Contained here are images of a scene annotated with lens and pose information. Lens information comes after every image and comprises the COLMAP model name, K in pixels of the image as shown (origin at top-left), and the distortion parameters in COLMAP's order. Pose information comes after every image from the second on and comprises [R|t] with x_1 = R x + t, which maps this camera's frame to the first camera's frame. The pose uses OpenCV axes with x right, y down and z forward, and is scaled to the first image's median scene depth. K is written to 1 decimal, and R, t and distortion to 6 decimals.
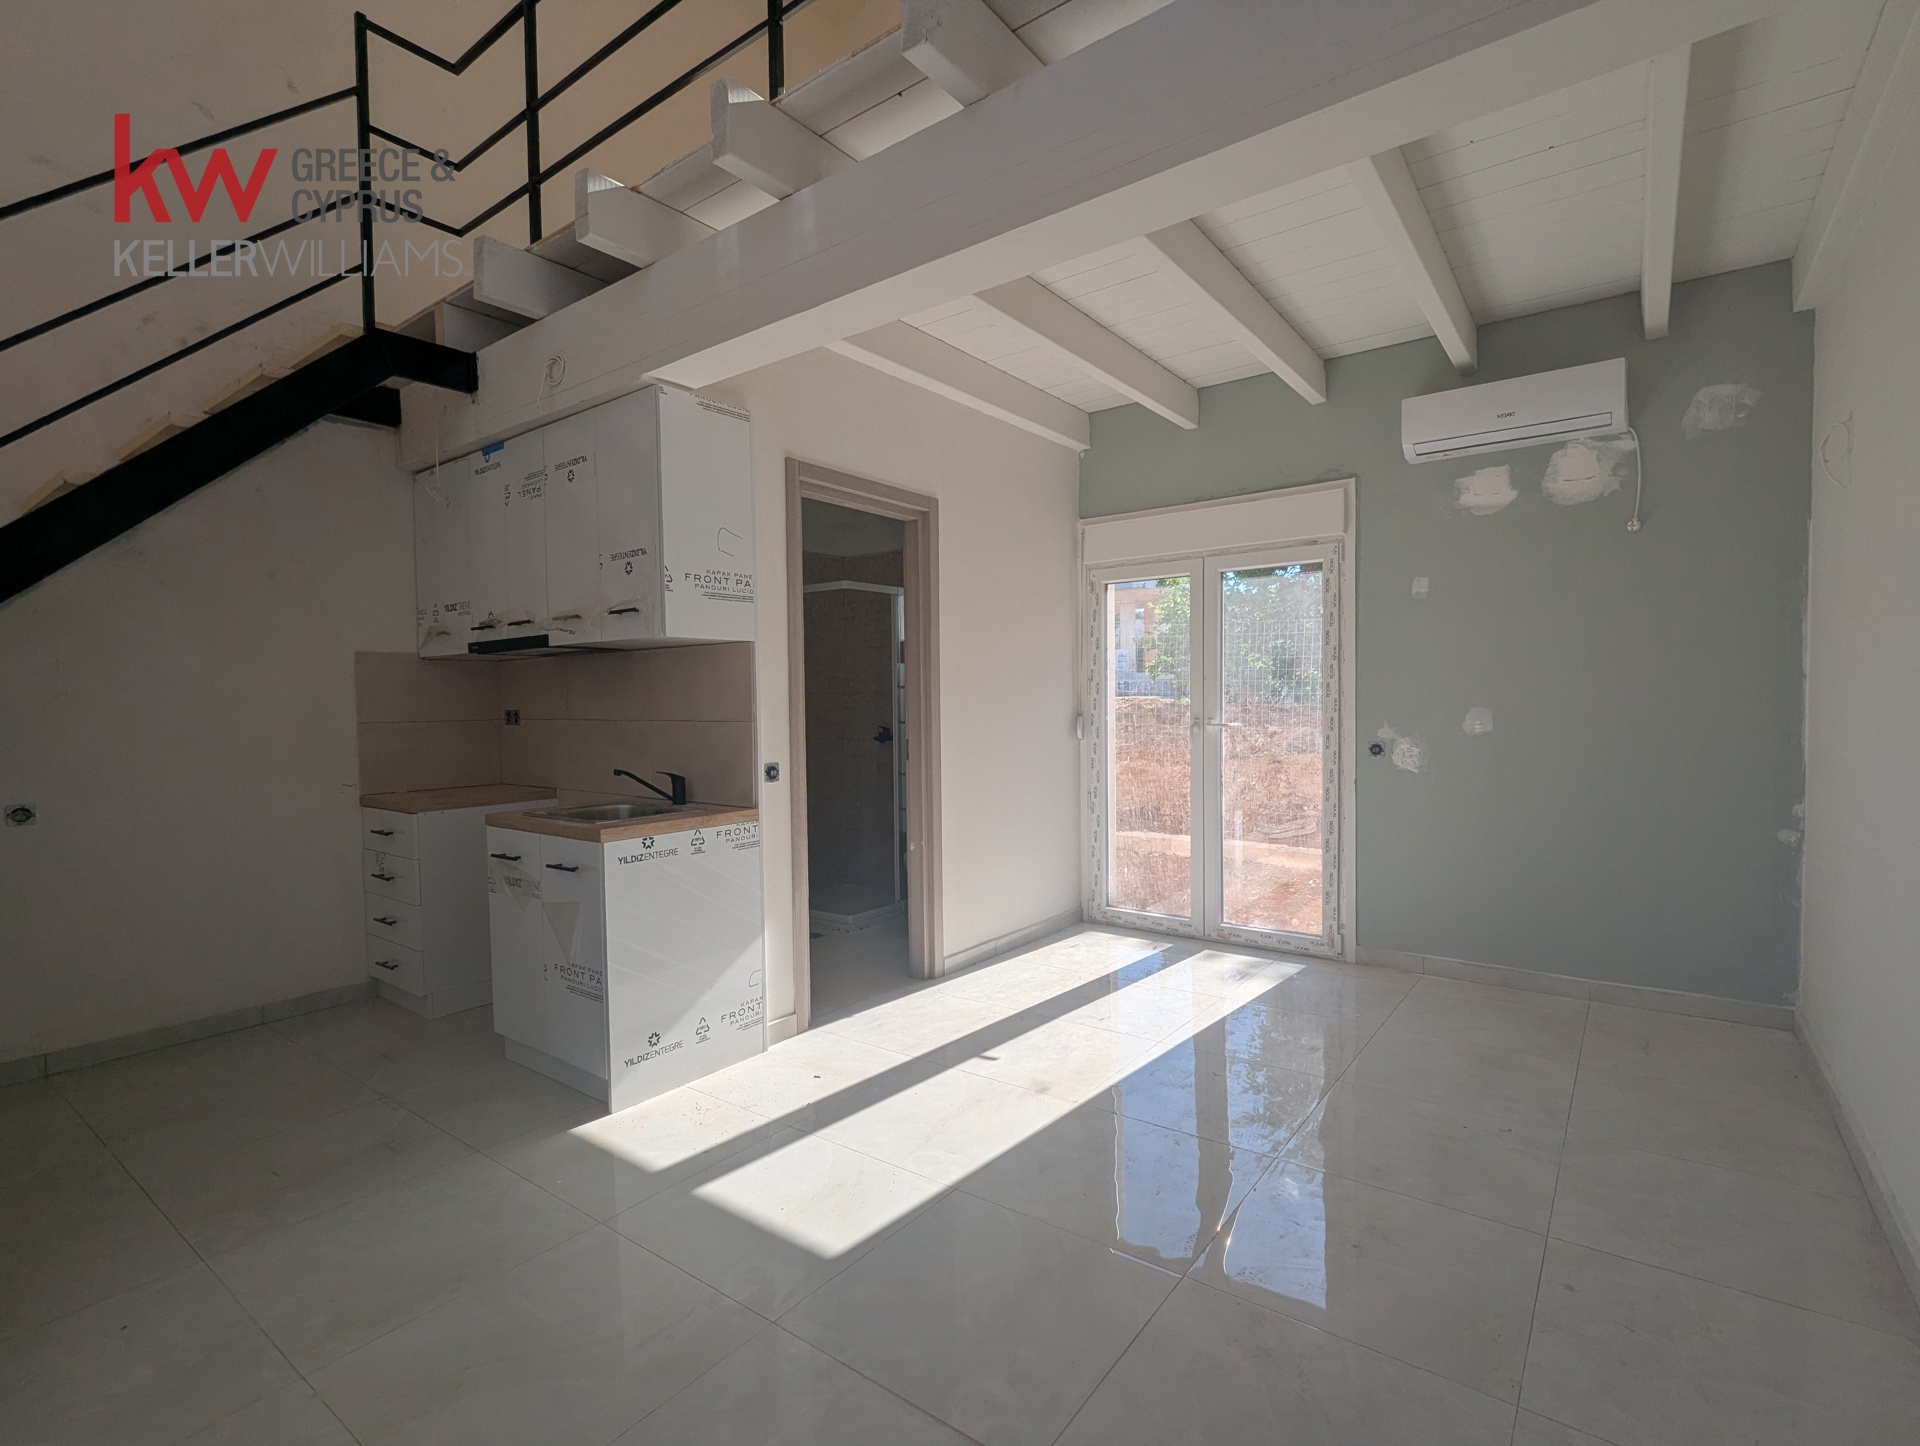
lens RADIAL K [[910.9, 0, 953.2], [0, 910.9, 729.7], [0, 0, 1]] dist [-0.001389, 0.001094]
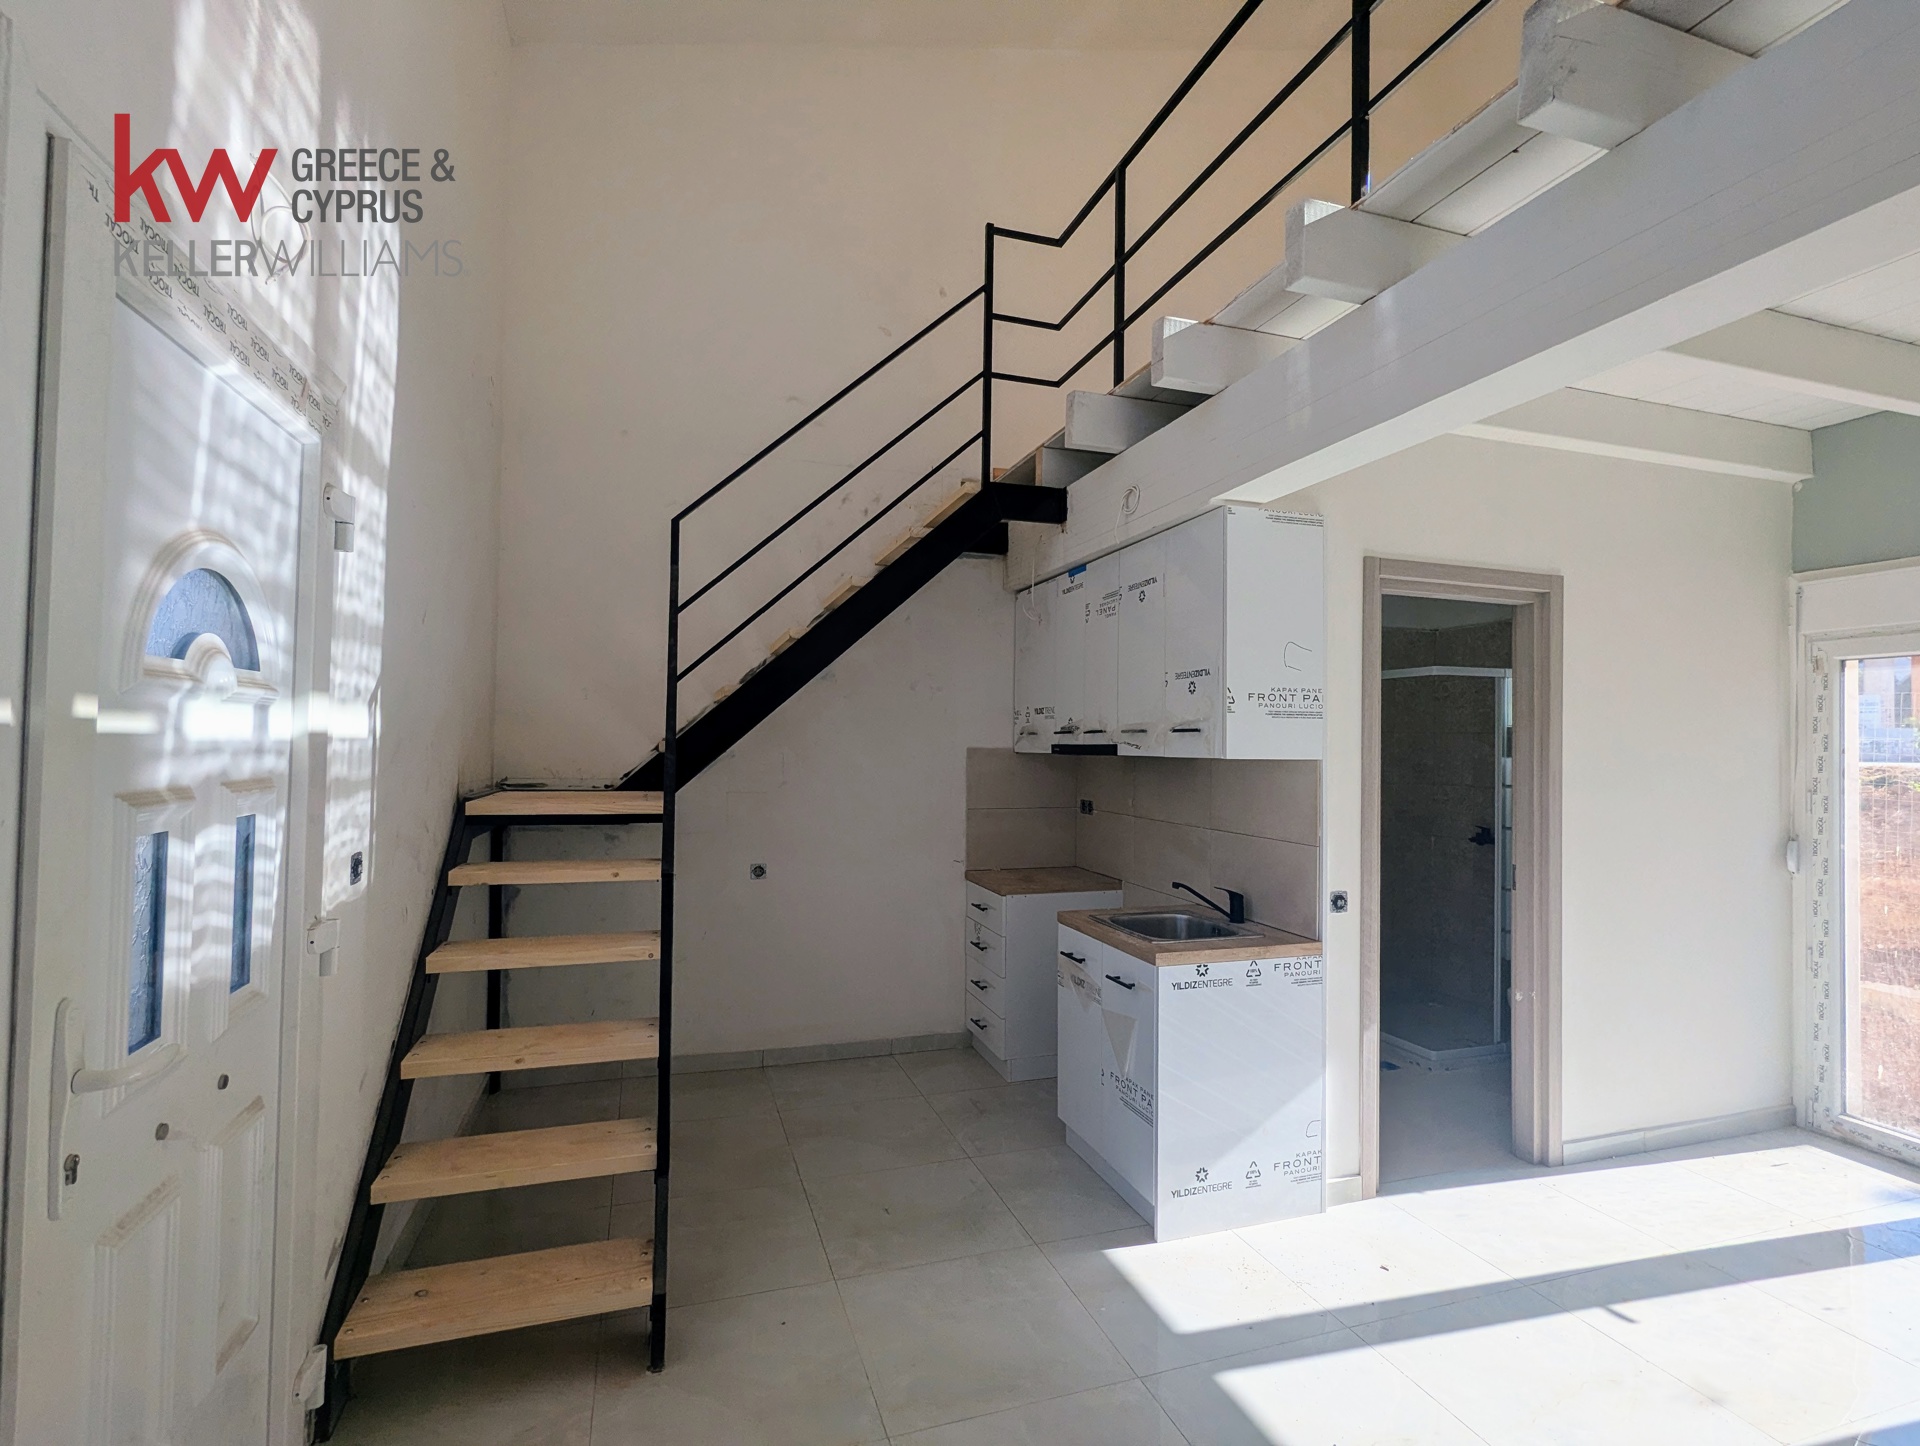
lens RADIAL K [[909.7, 0, 957.8], [0, 909.7, 729.6], [0, 0, 1]] dist [-0.005549, 0.005103]
pose [[0.823774, 0.012613, -0.566779, -0.000034], [-0.040251, 0.998531, -0.036281, -0.074857], [0.565488, 0.052701, 0.823071, 0.026569]]
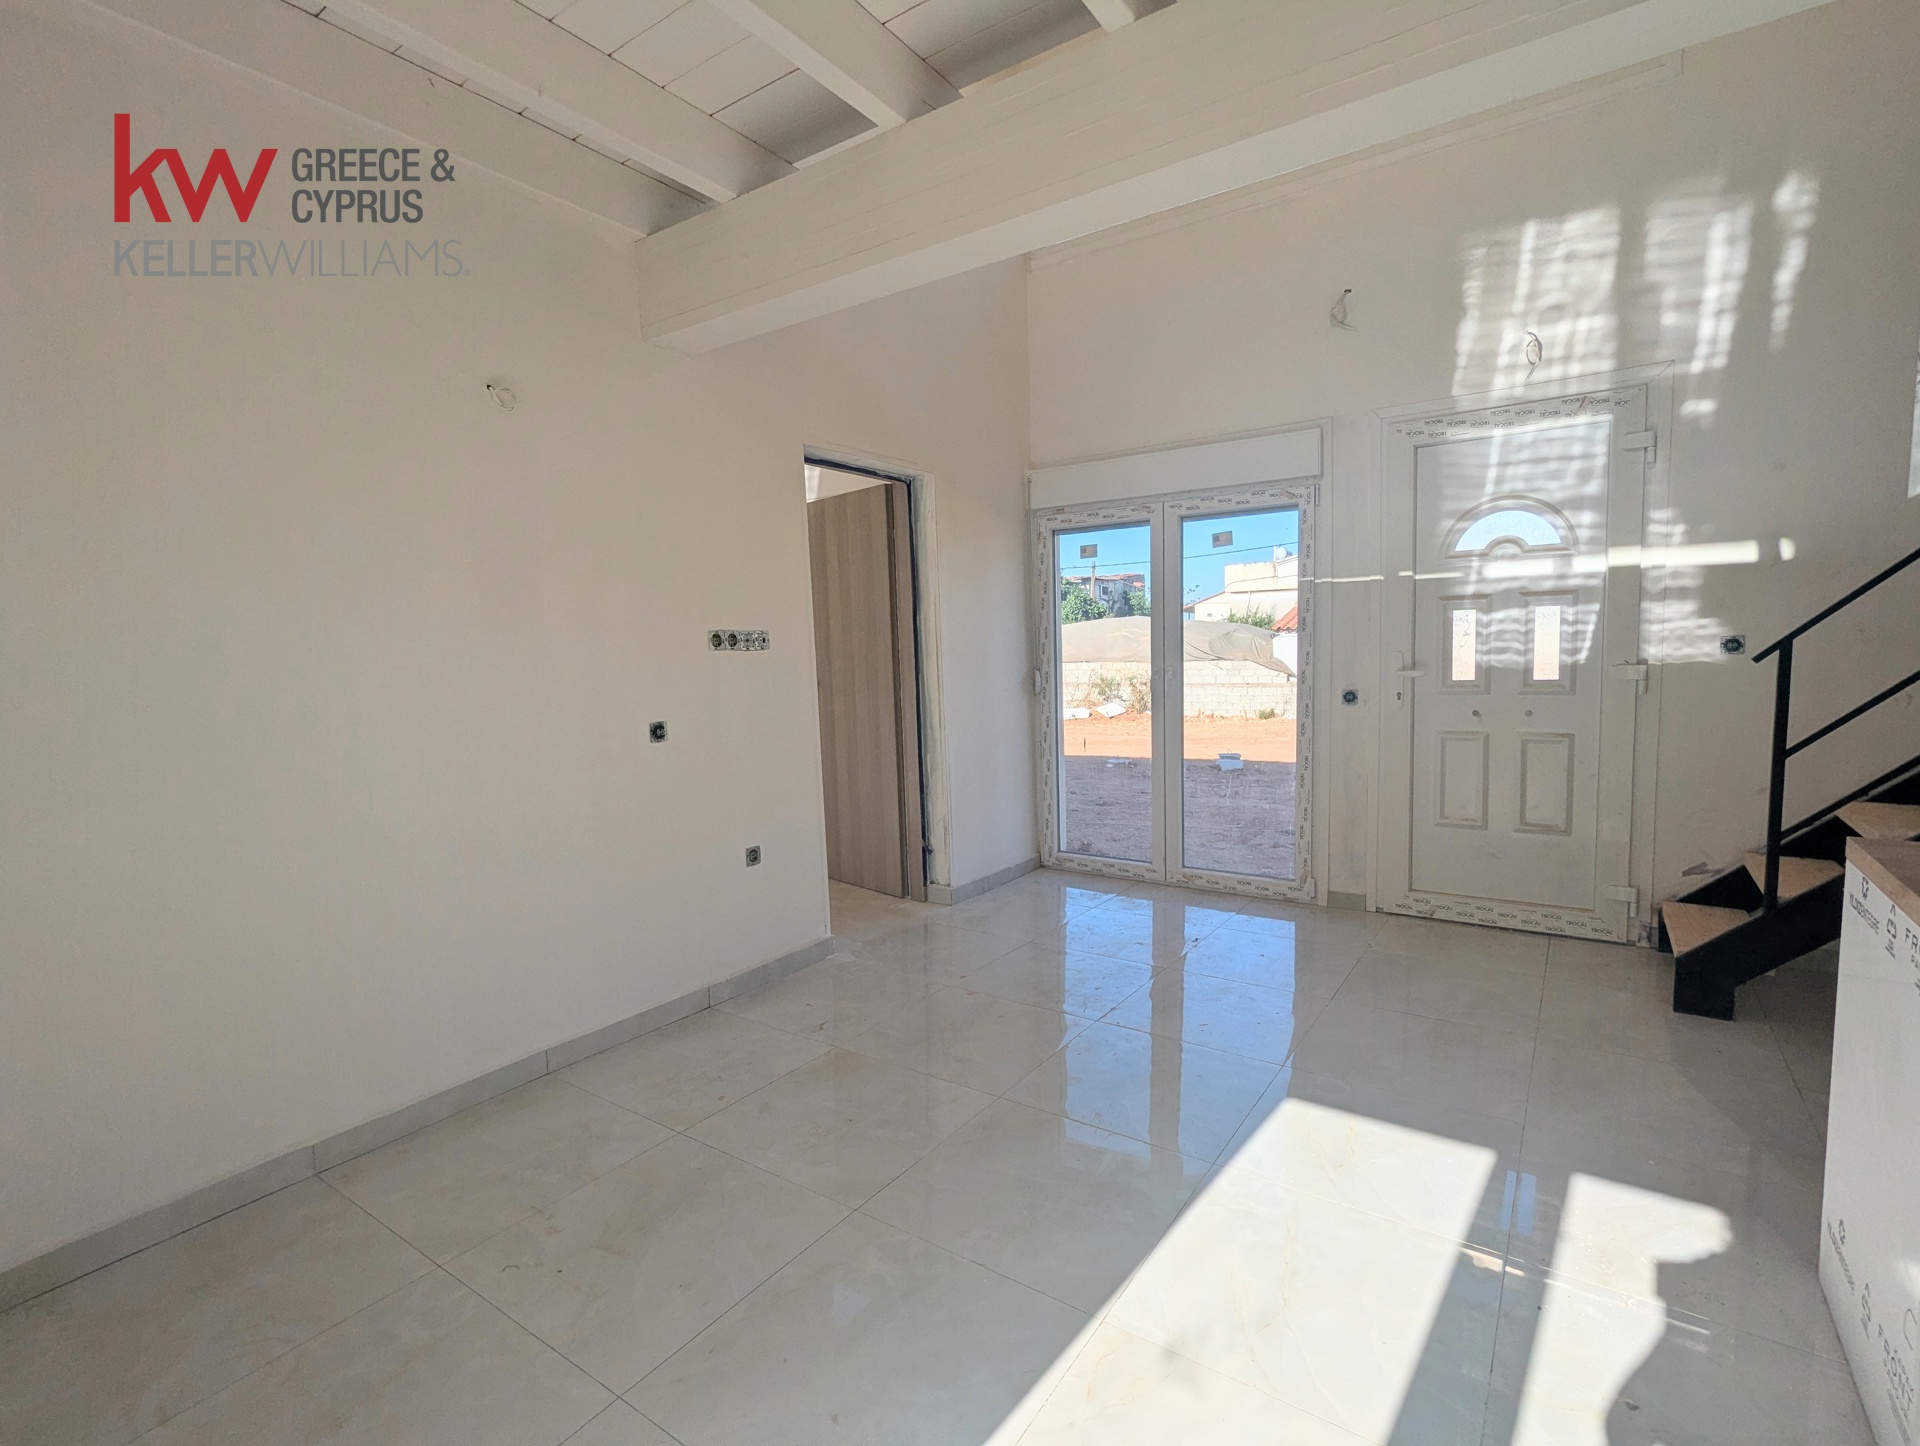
lens RADIAL K [[902.7, 0, 978.8], [0, 902.7, 727.5], [0, 0, 1]] dist [-0.002082, 0.000240]
pose [[-0.997781, 0.044255, -0.049747, 0.178789], [0.037642, 0.991215, 0.126791, -0.050952], [0.054921, 0.124637, -0.990681, 1.266527]]
